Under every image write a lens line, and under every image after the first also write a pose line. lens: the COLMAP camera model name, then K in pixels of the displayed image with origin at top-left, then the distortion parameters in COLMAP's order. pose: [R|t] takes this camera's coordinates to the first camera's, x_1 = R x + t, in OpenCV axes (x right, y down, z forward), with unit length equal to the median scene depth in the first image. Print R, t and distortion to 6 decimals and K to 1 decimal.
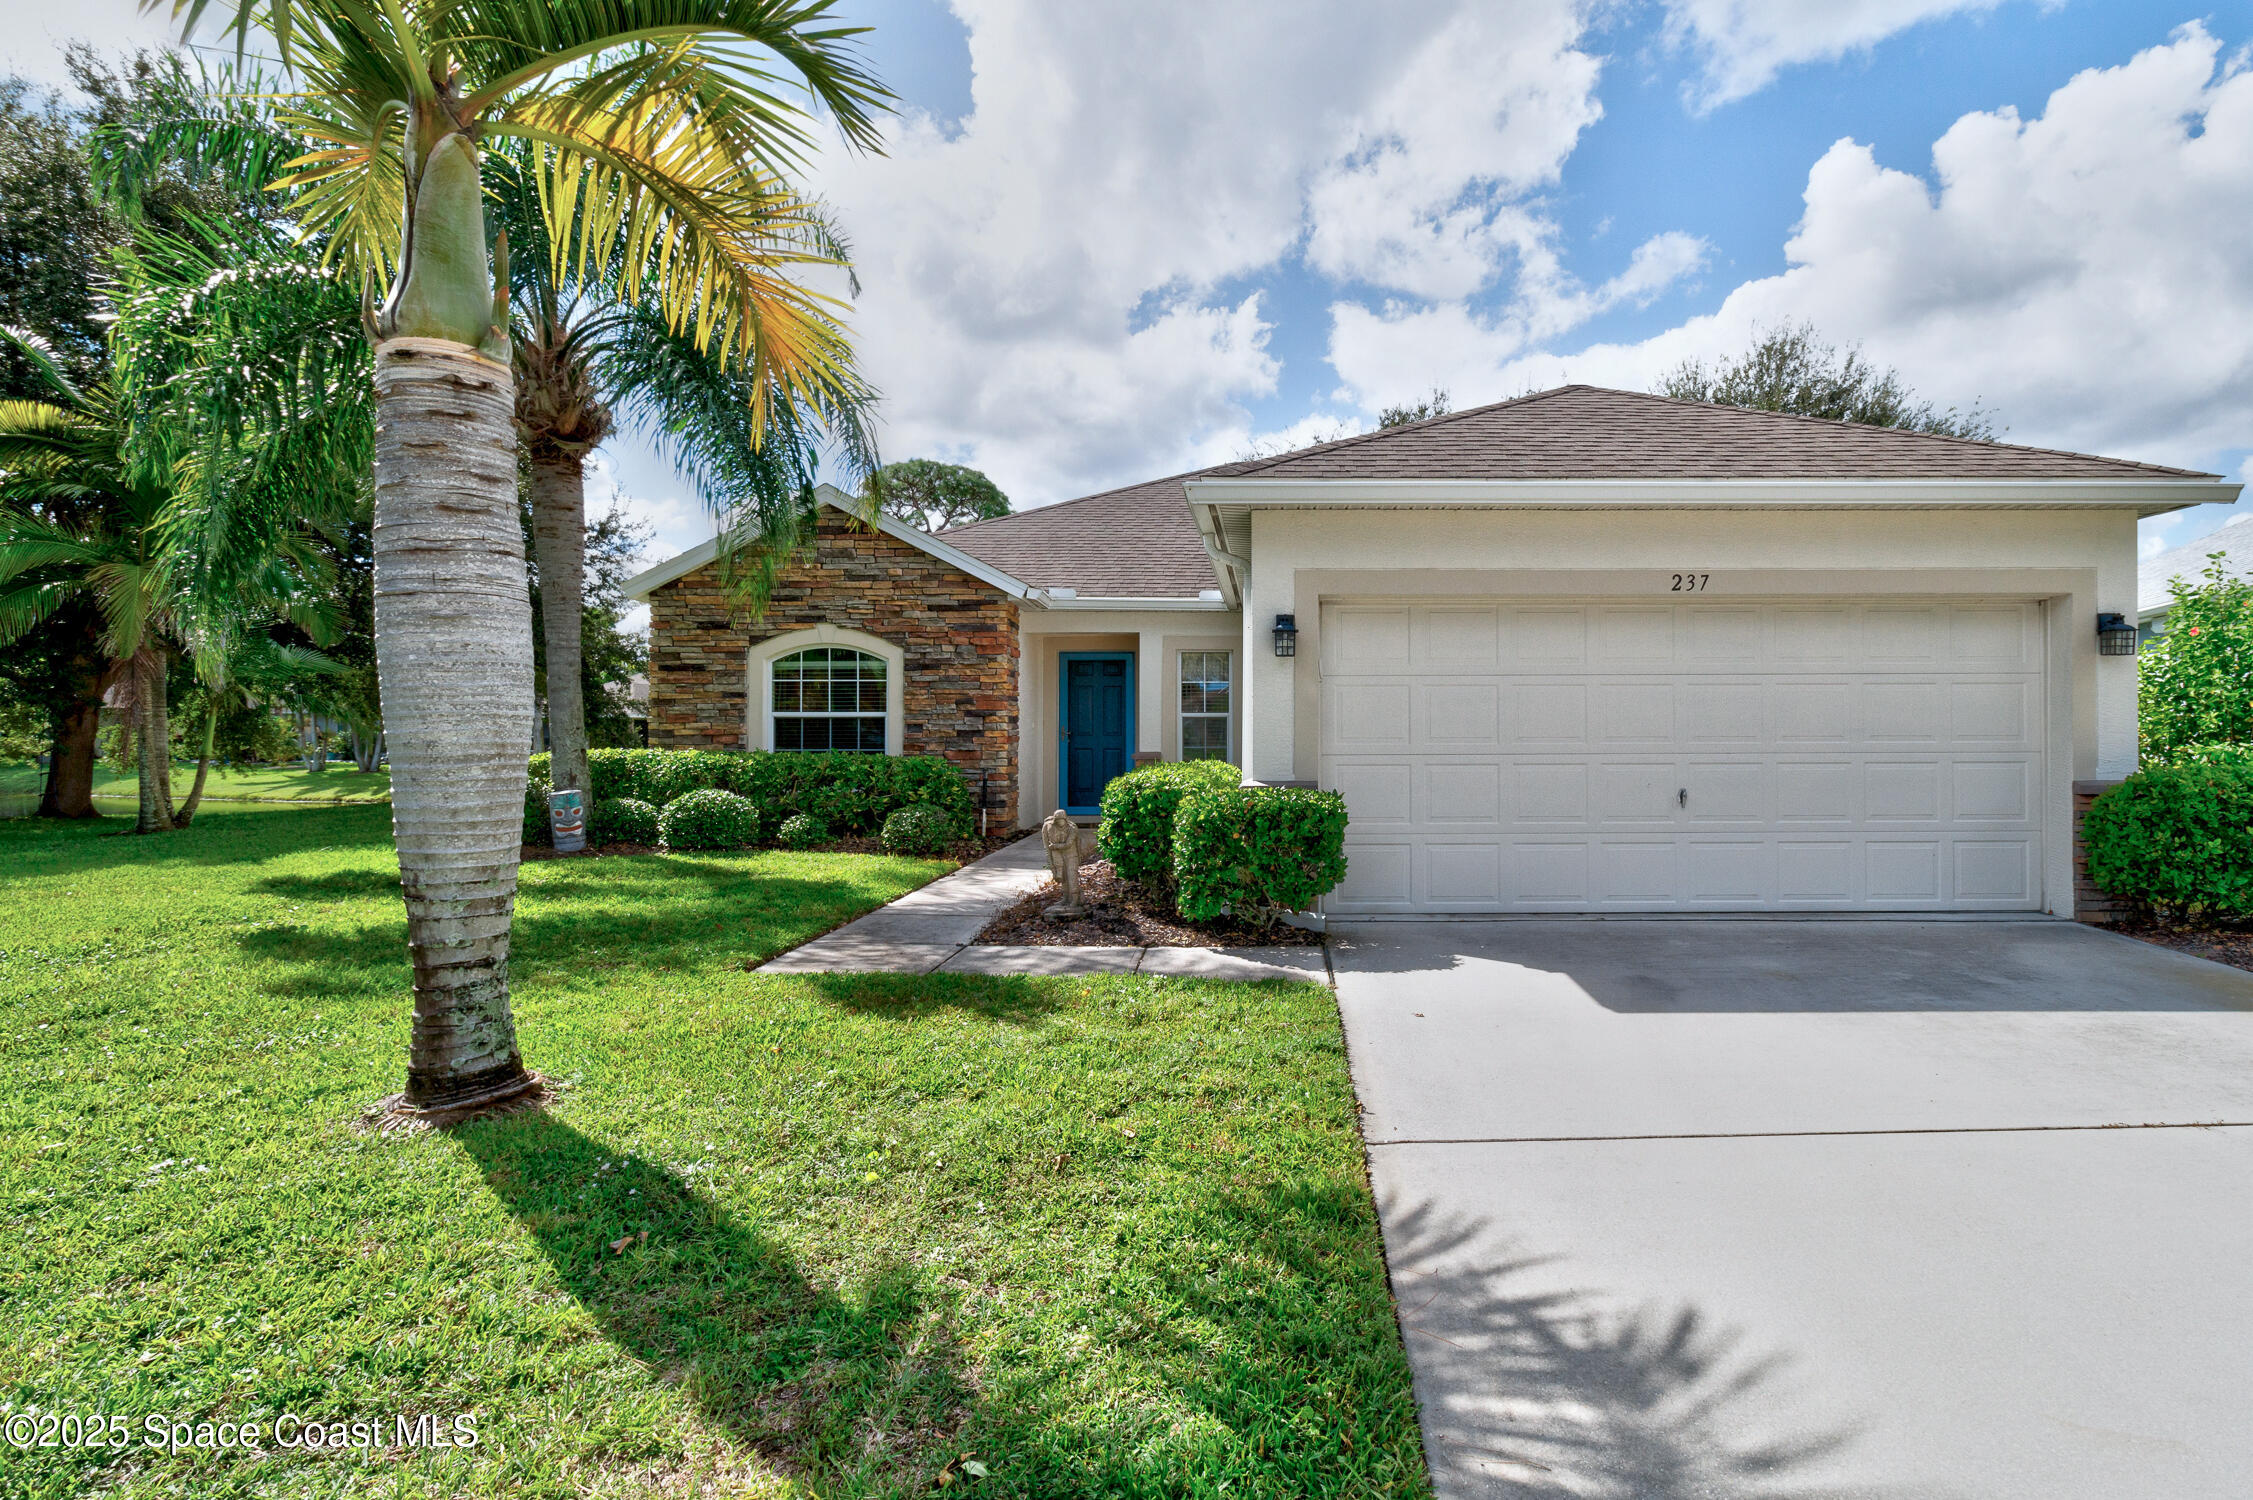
lens RADIAL K [[1054.3, 0, 1246.0], [0, 1054.3, 725.0], [0, 0, 1]] dist [0.005116, -0.000794]
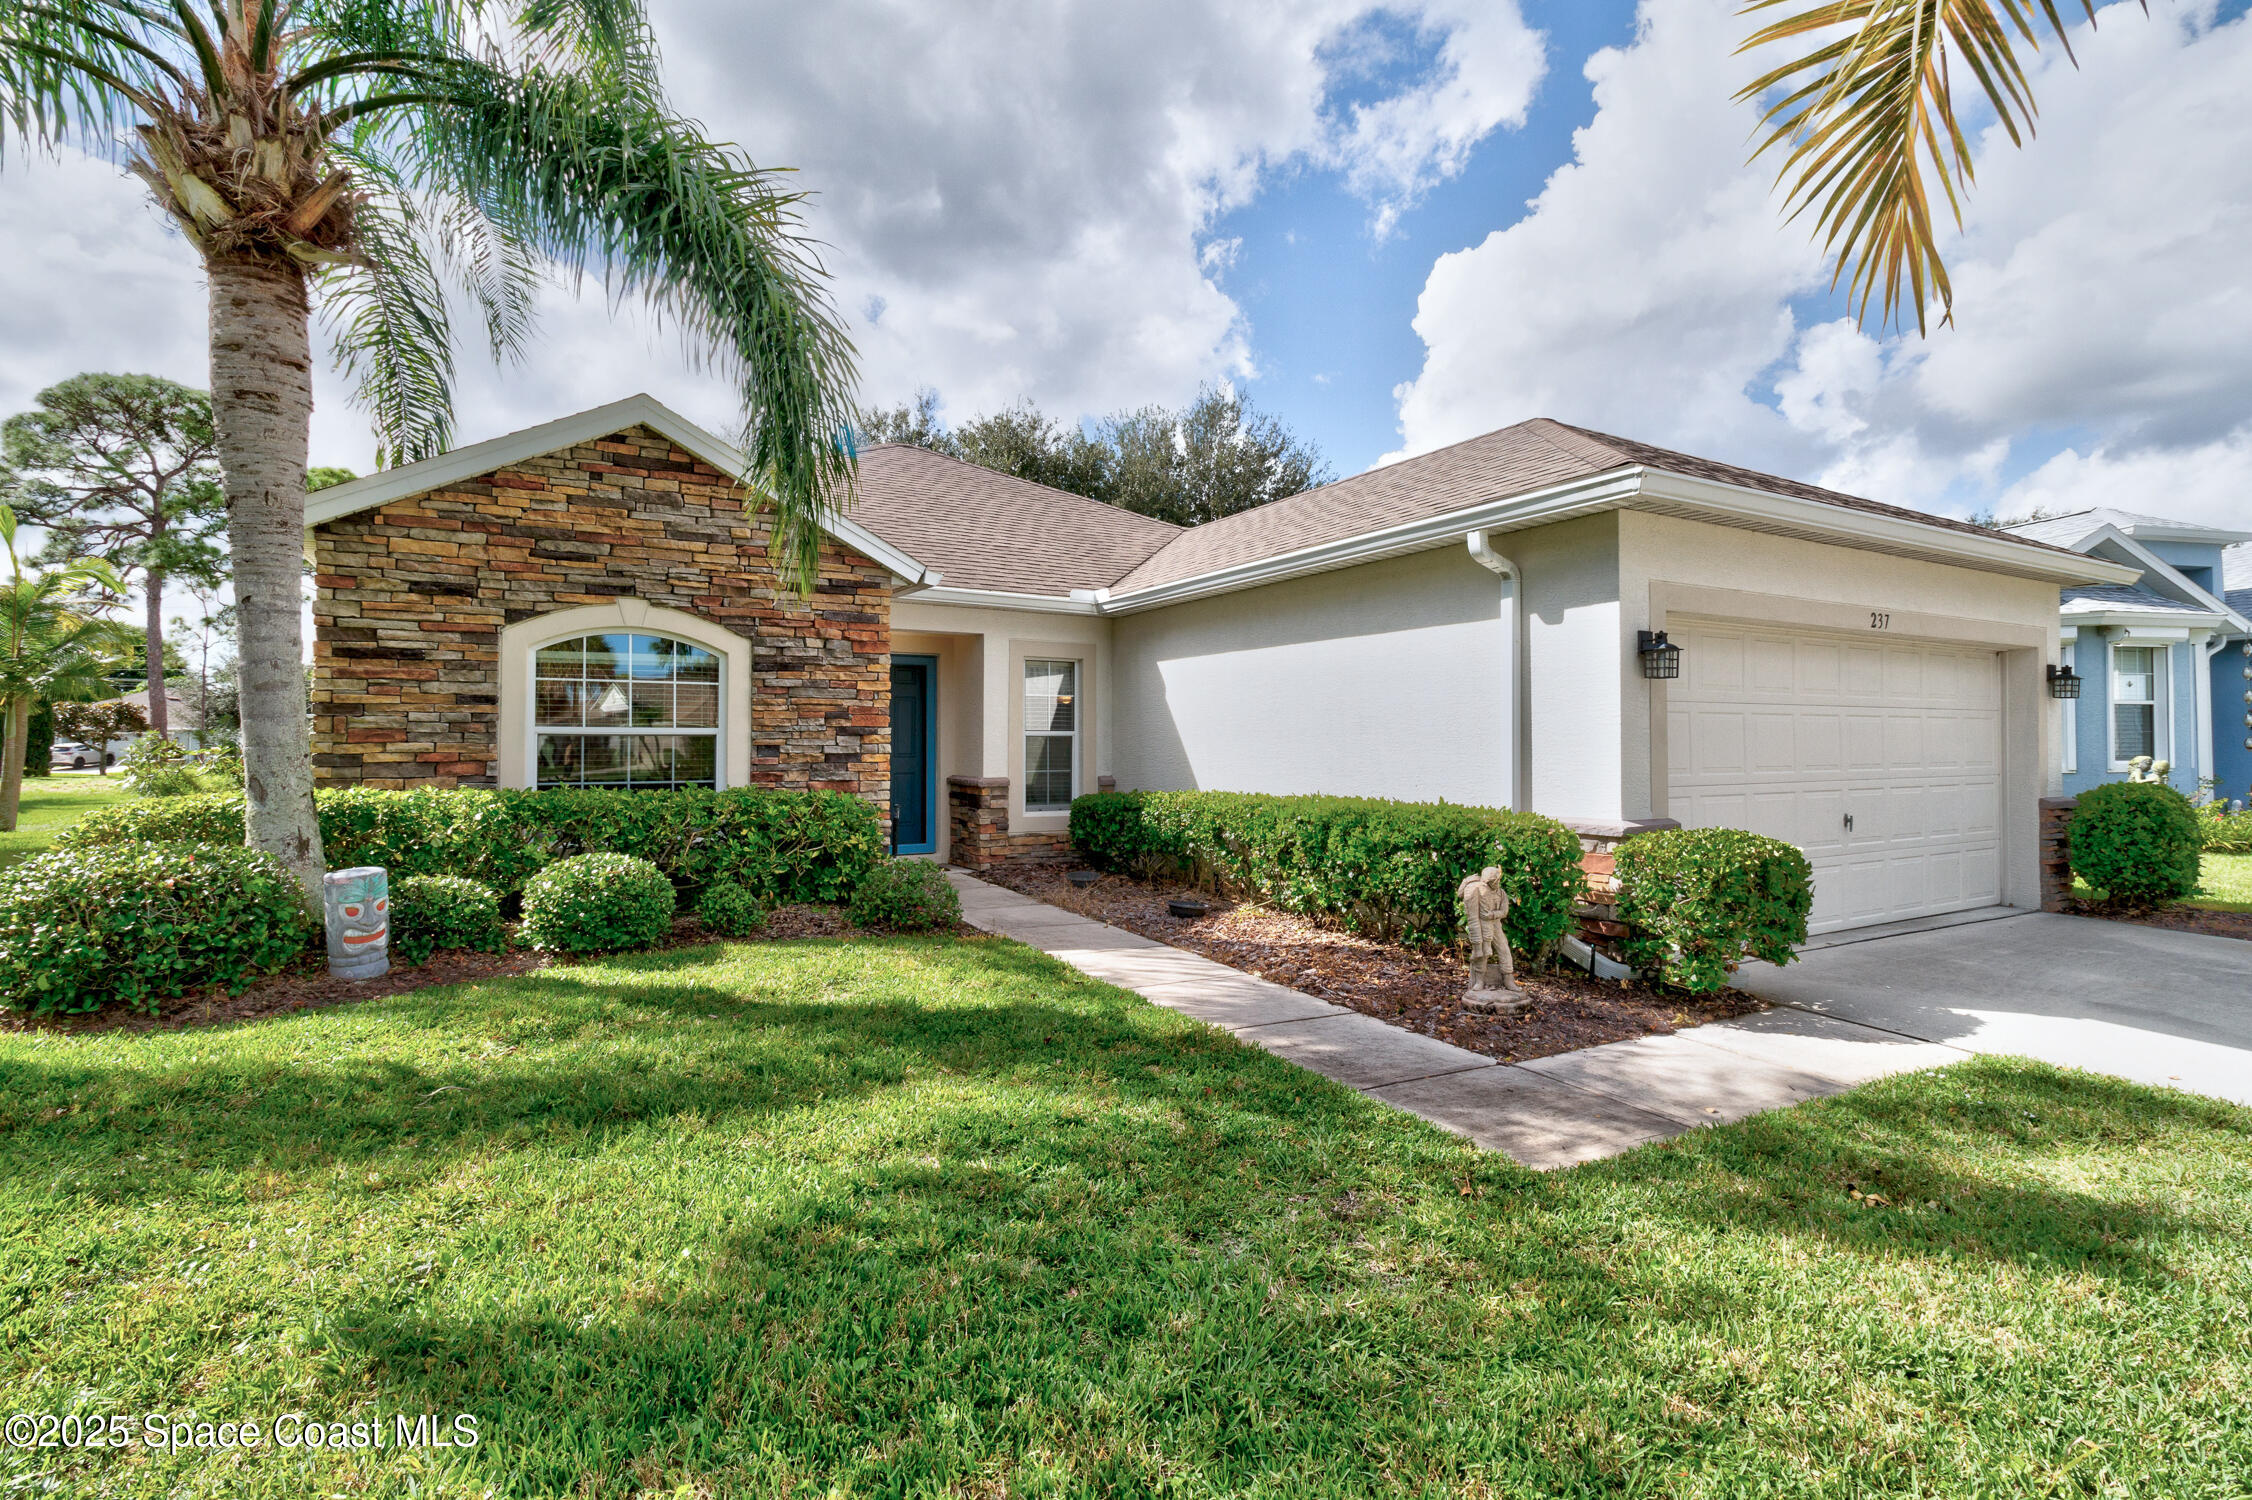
lens RADIAL K [[1053.8, 0, 1121.0], [0, 1053.8, 727.0], [0, 0, 1]] dist [0.005116, -0.000794]
pose [[0.874496, 0.009309, 0.484943, -0.453408], [-0.004892, 0.999934, -0.010373, -0.007106], [-0.485008, 0.006699, 0.874484, 0.250392]]
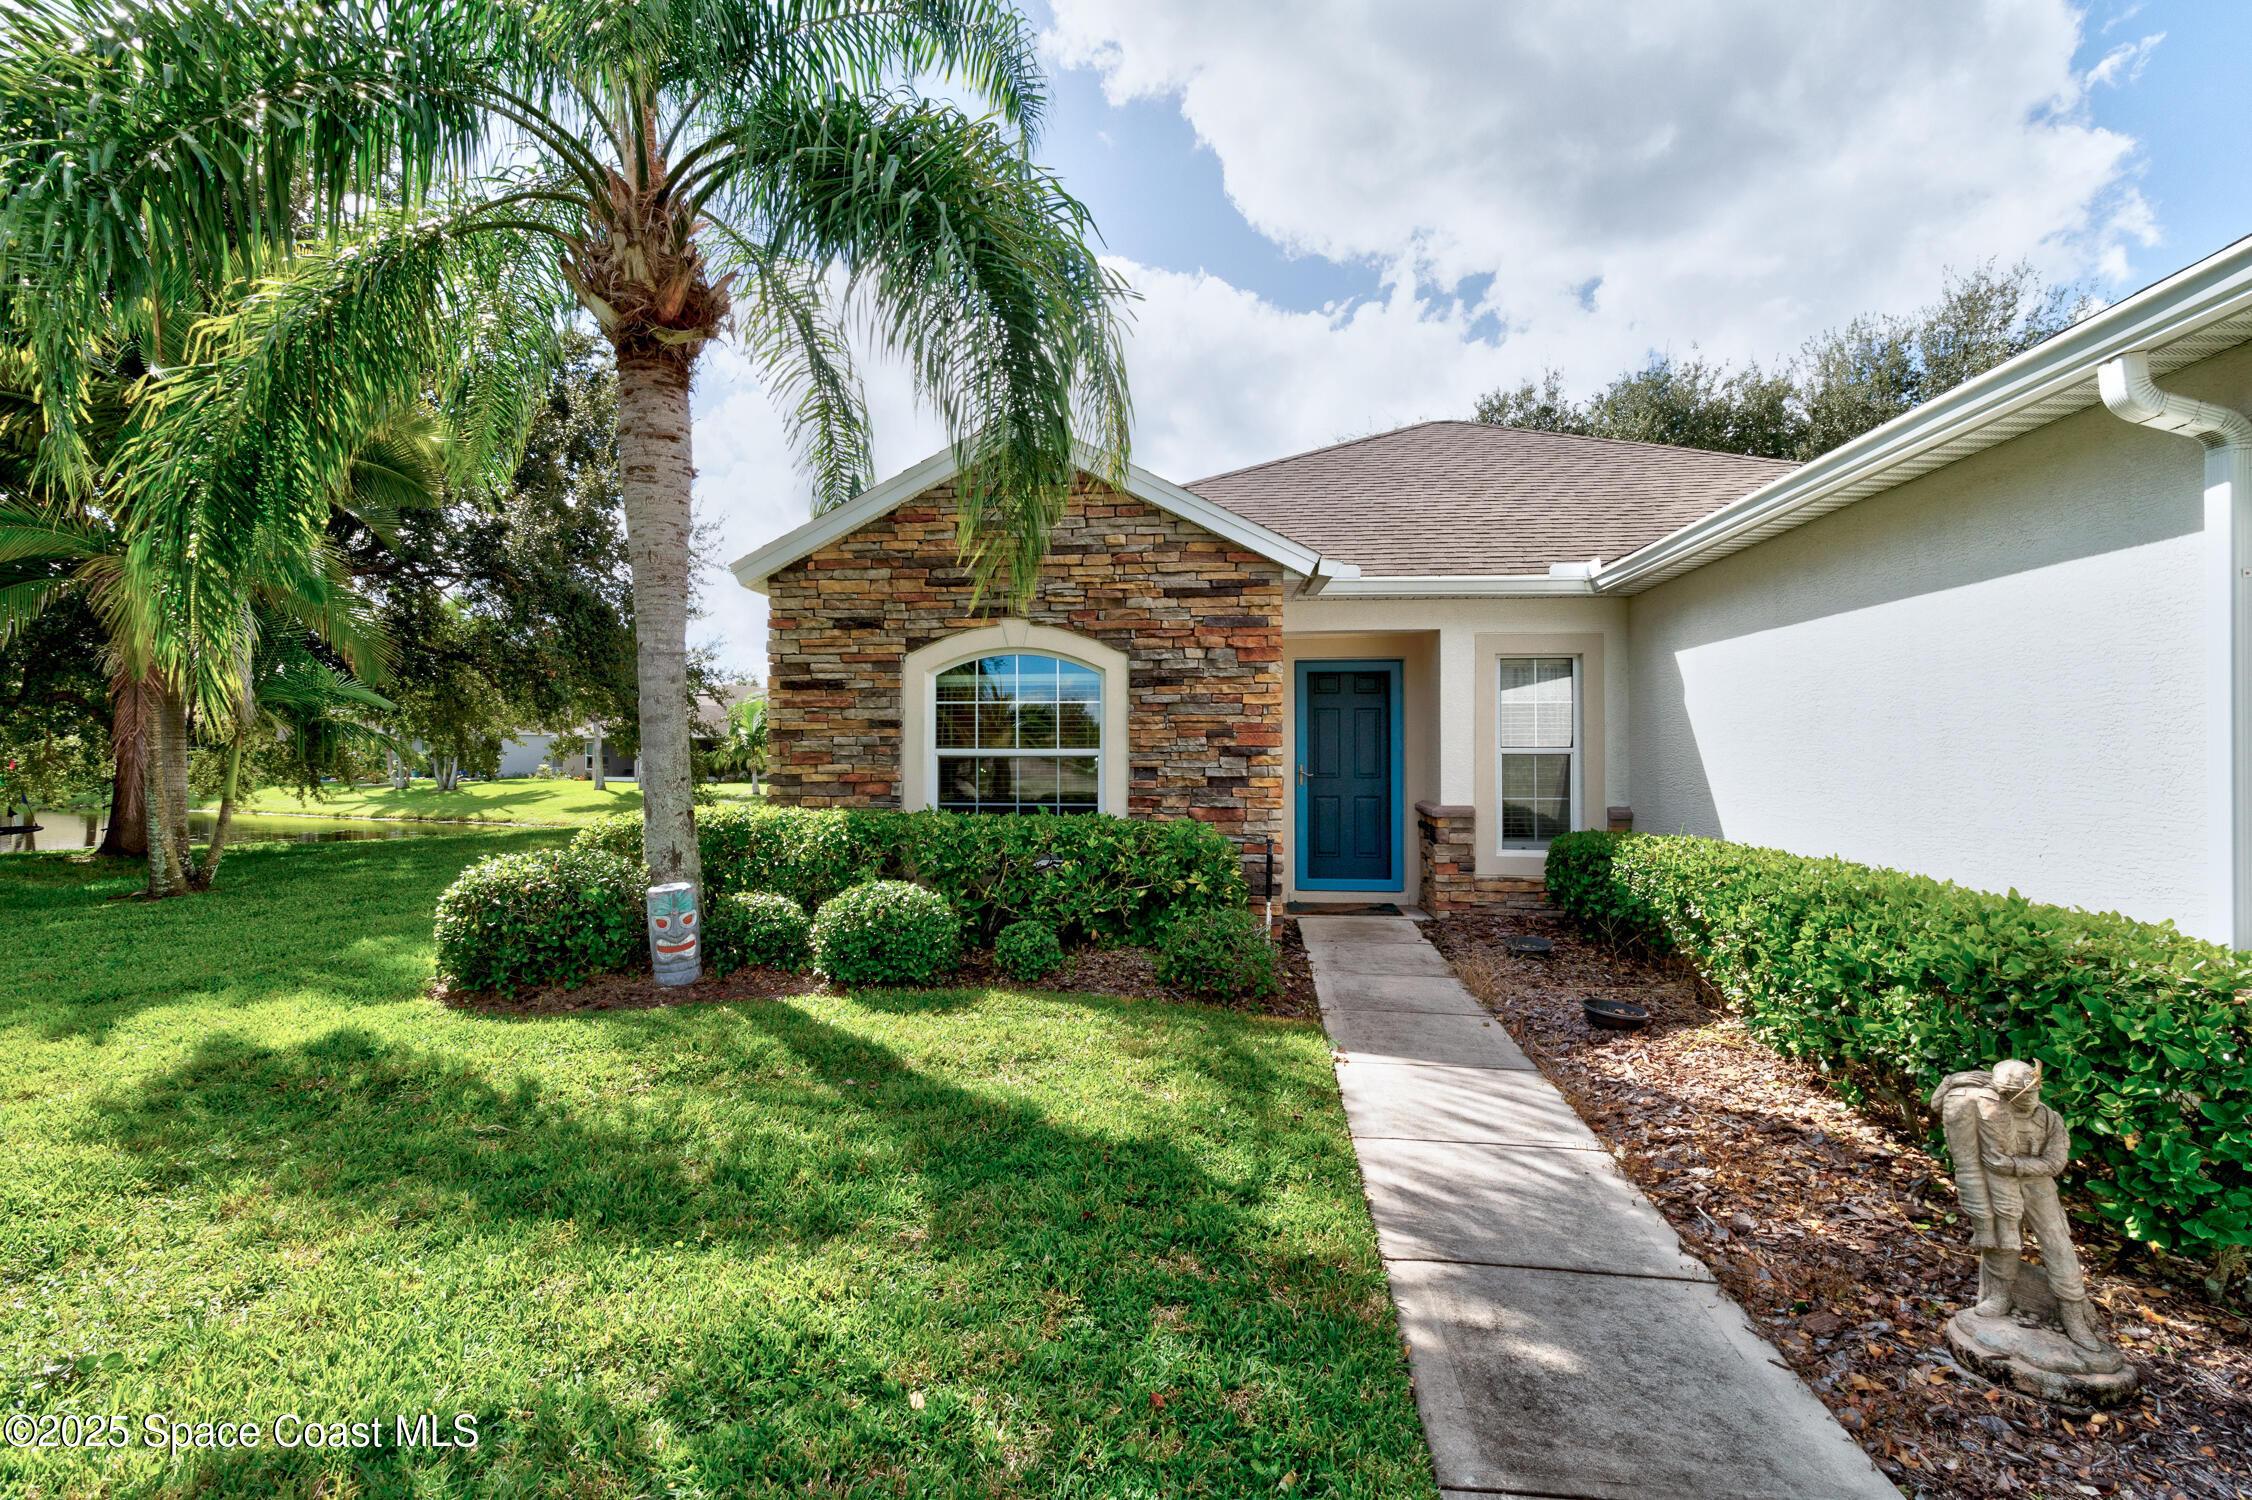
lens RADIAL K [[1053.8, 0, 1126.4], [0, 1053.8, 739.1], [0, 0, 1]] dist [0.005116, -0.000794]
pose [[0.992450, -0.000048, -0.122654, -0.244317], [-0.000398, 0.999993, -0.003612, -0.016259], [0.122653, 0.003633, 0.992443, 0.337798]]
